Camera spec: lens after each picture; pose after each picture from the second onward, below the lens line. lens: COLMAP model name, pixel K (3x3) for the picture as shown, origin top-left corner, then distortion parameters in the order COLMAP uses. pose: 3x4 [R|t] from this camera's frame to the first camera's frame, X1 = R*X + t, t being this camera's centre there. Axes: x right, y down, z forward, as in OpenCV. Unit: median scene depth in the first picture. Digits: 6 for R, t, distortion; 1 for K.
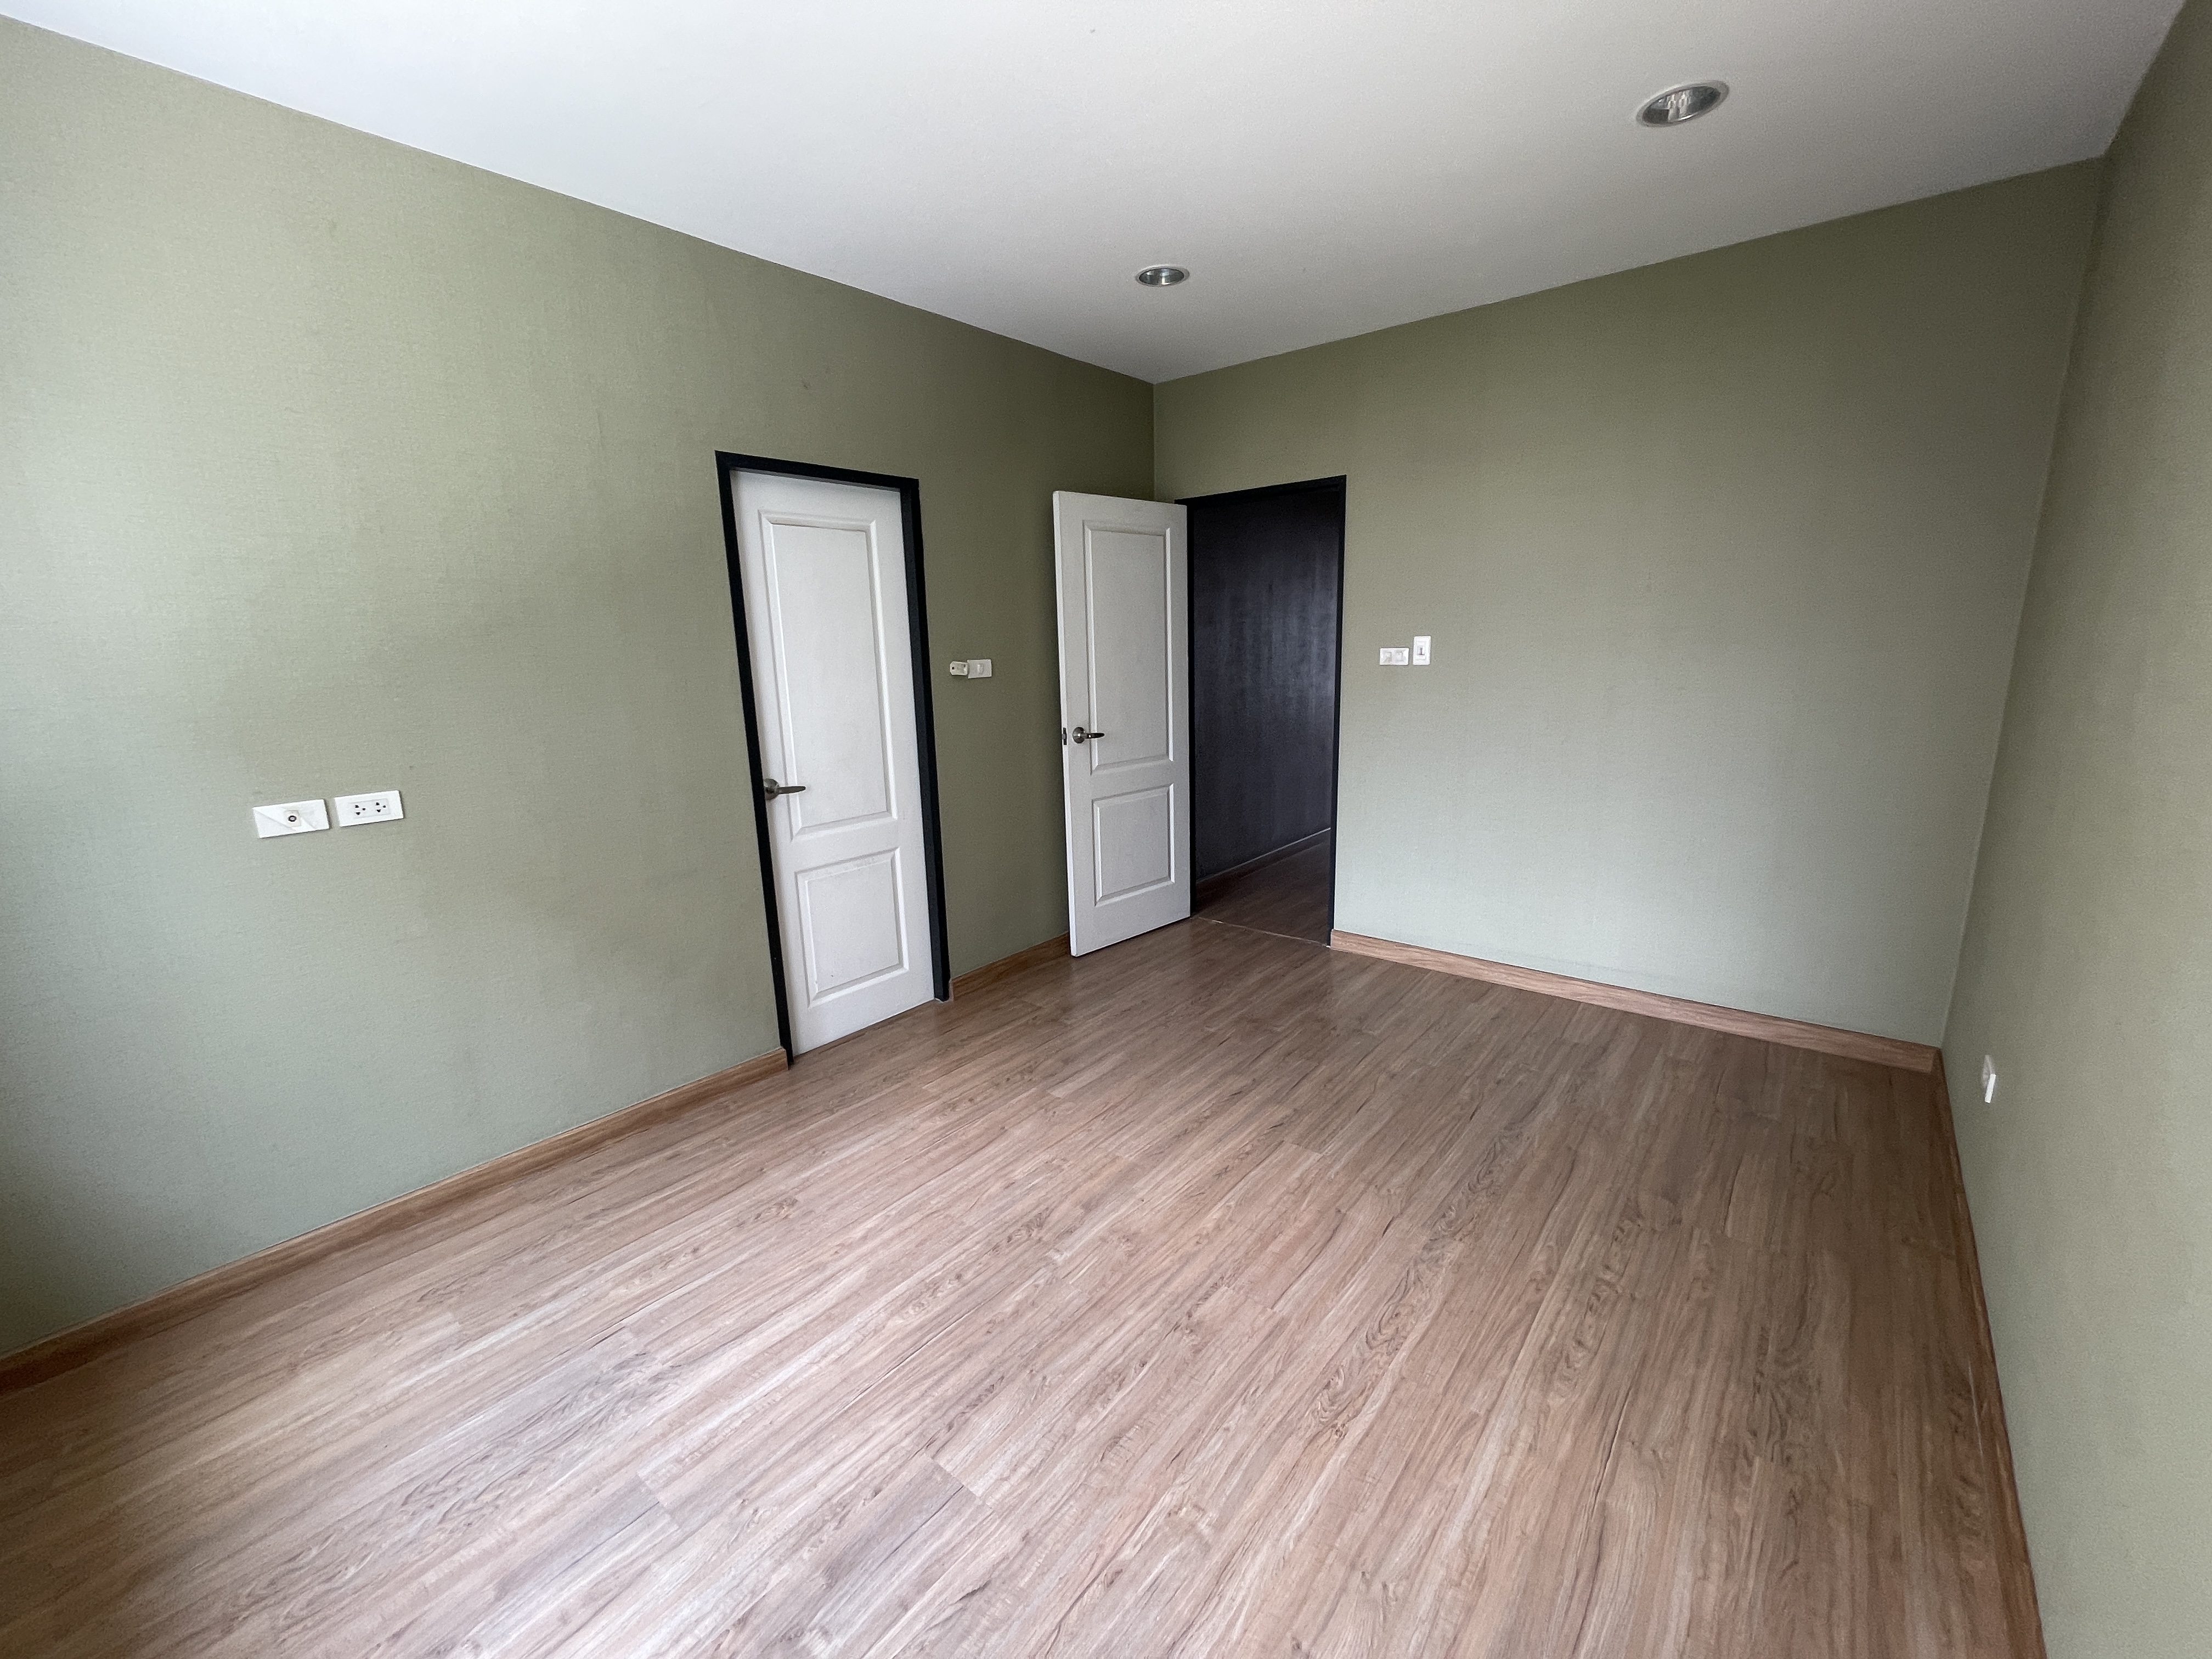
lens RADIAL K [[900.9, 0, 1106.0], [0, 900.9, 829.5], [0, 0, 1]] dist [-0.000997, -0.000161]
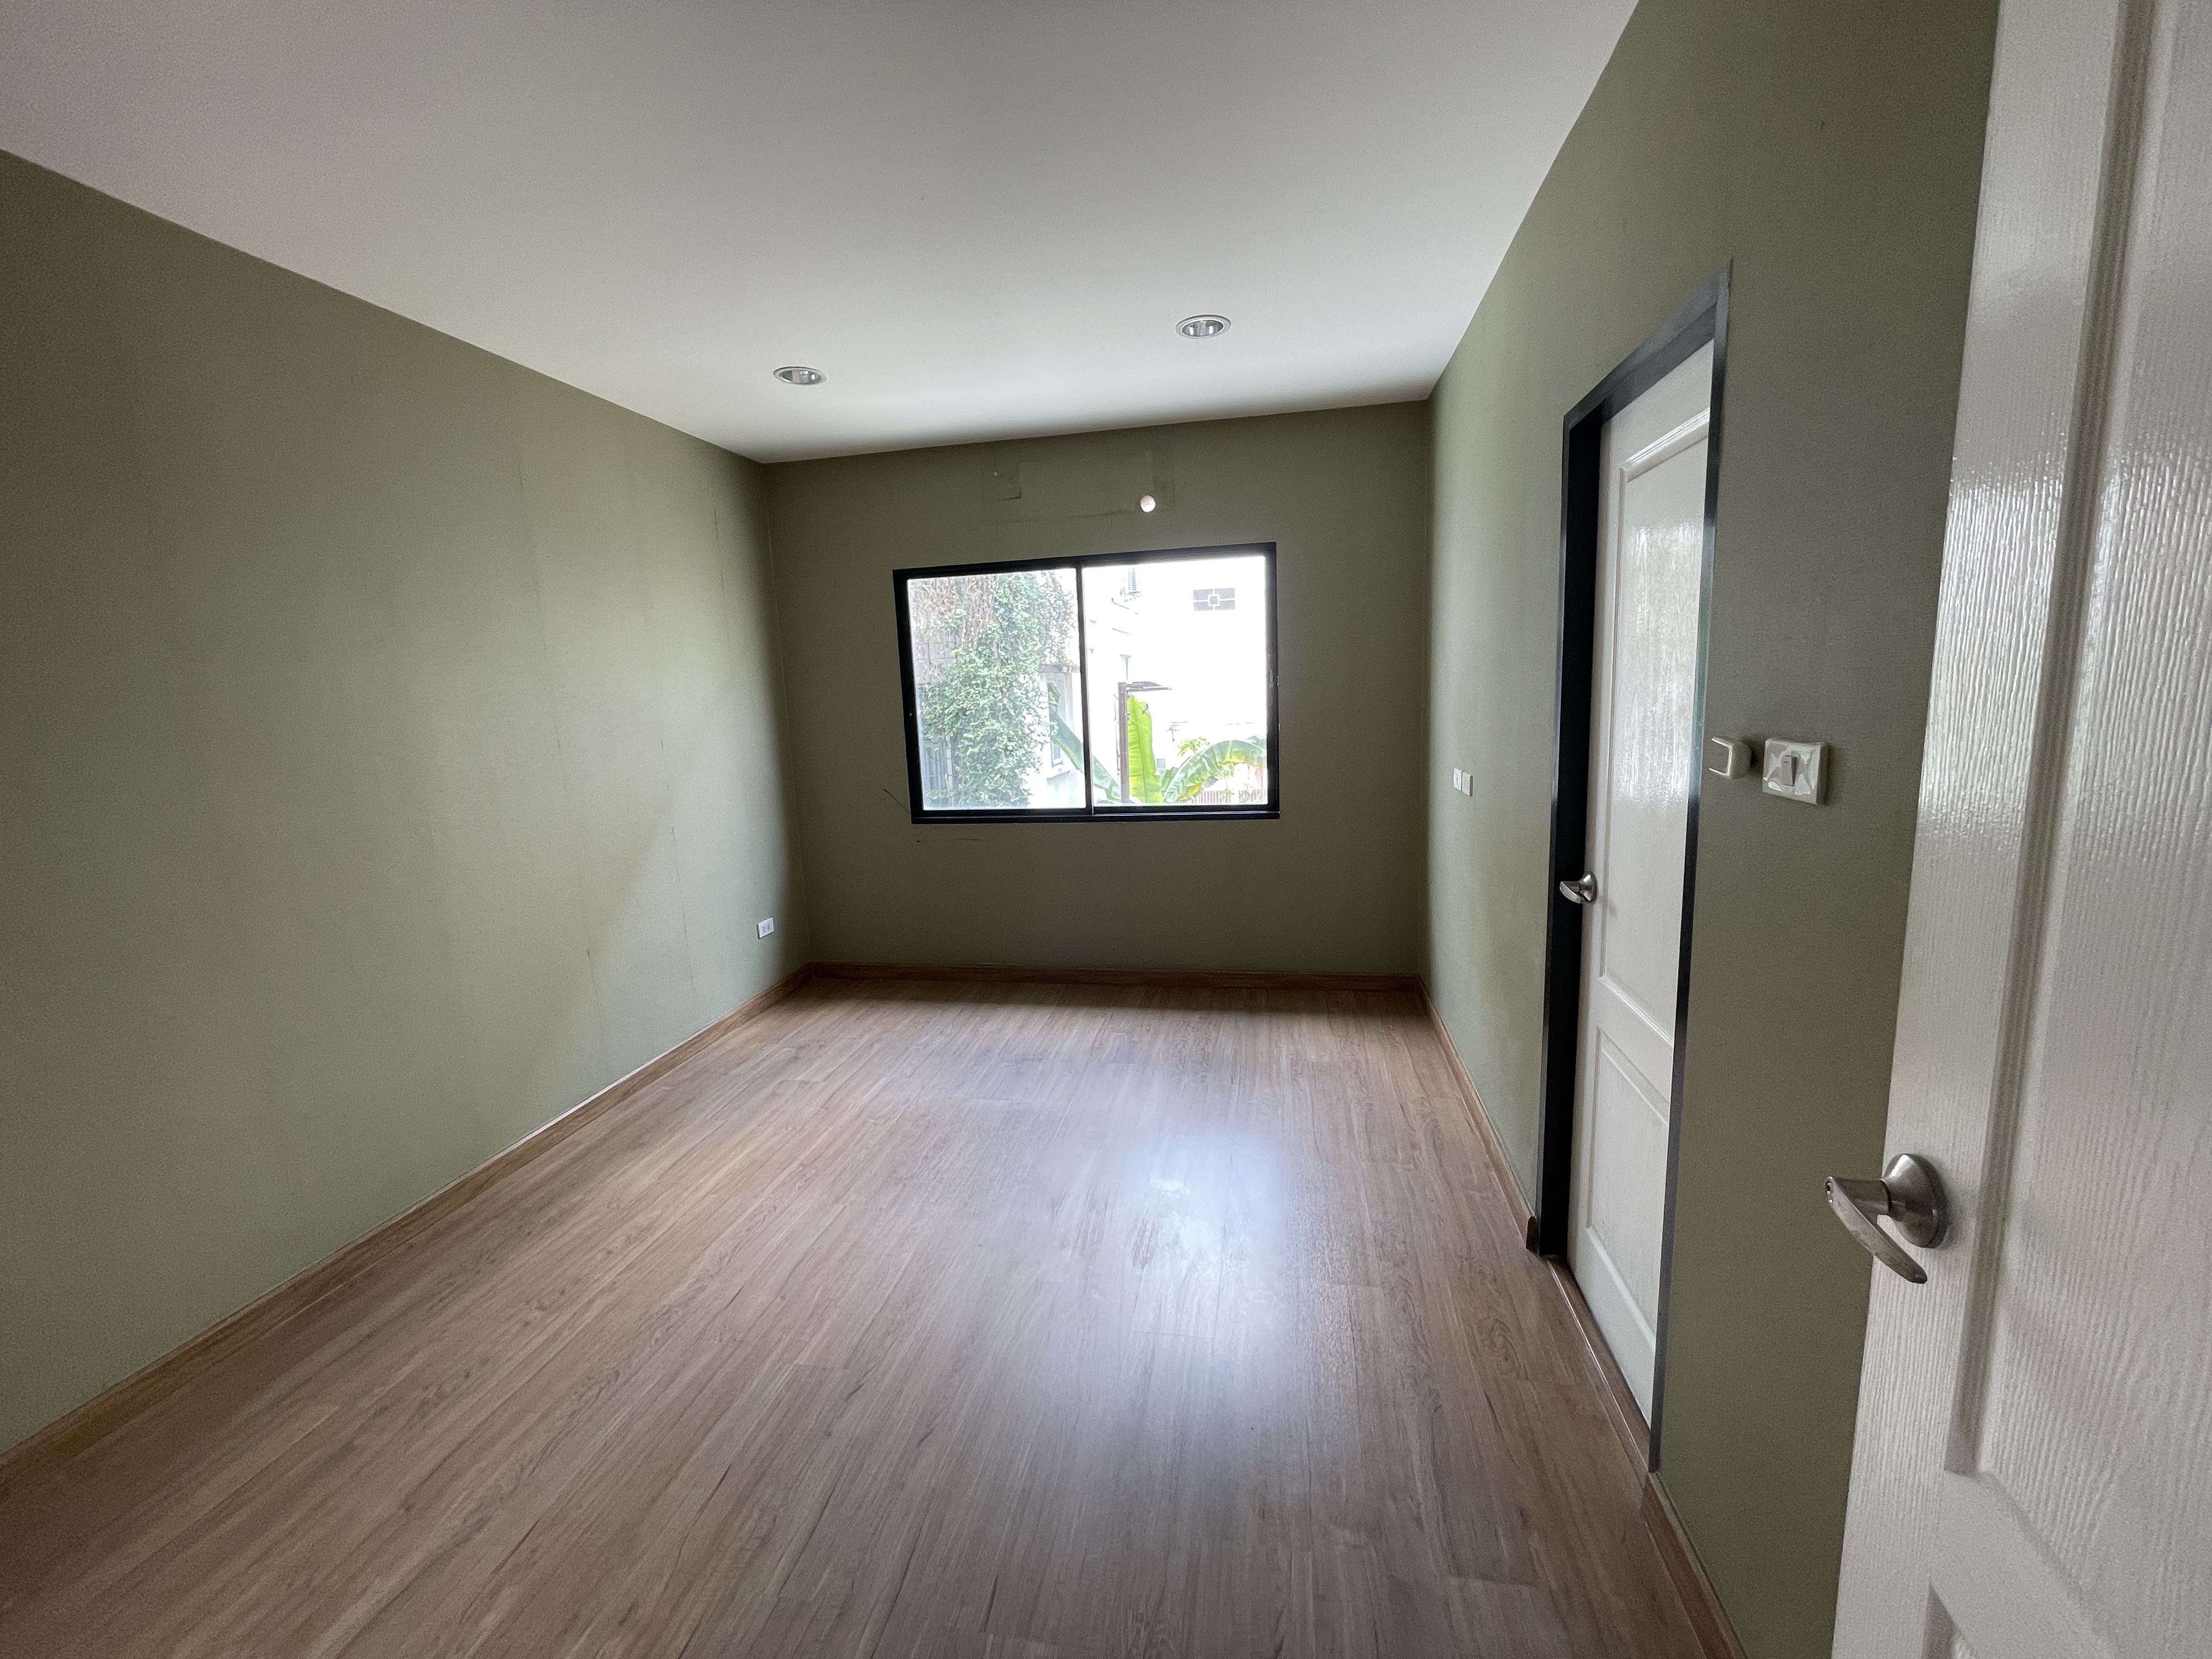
lens RADIAL K [[900.9, 0, 1106.0], [0, 900.9, 829.5], [0, 0, 1]] dist [-0.000997, -0.000161]
pose [[-0.875847, 0.135554, -0.463159, 0.370536], [-0.039704, 0.936246, 0.349094, -0.451043], [0.480952, 0.324143, -0.814627, 1.990566]]
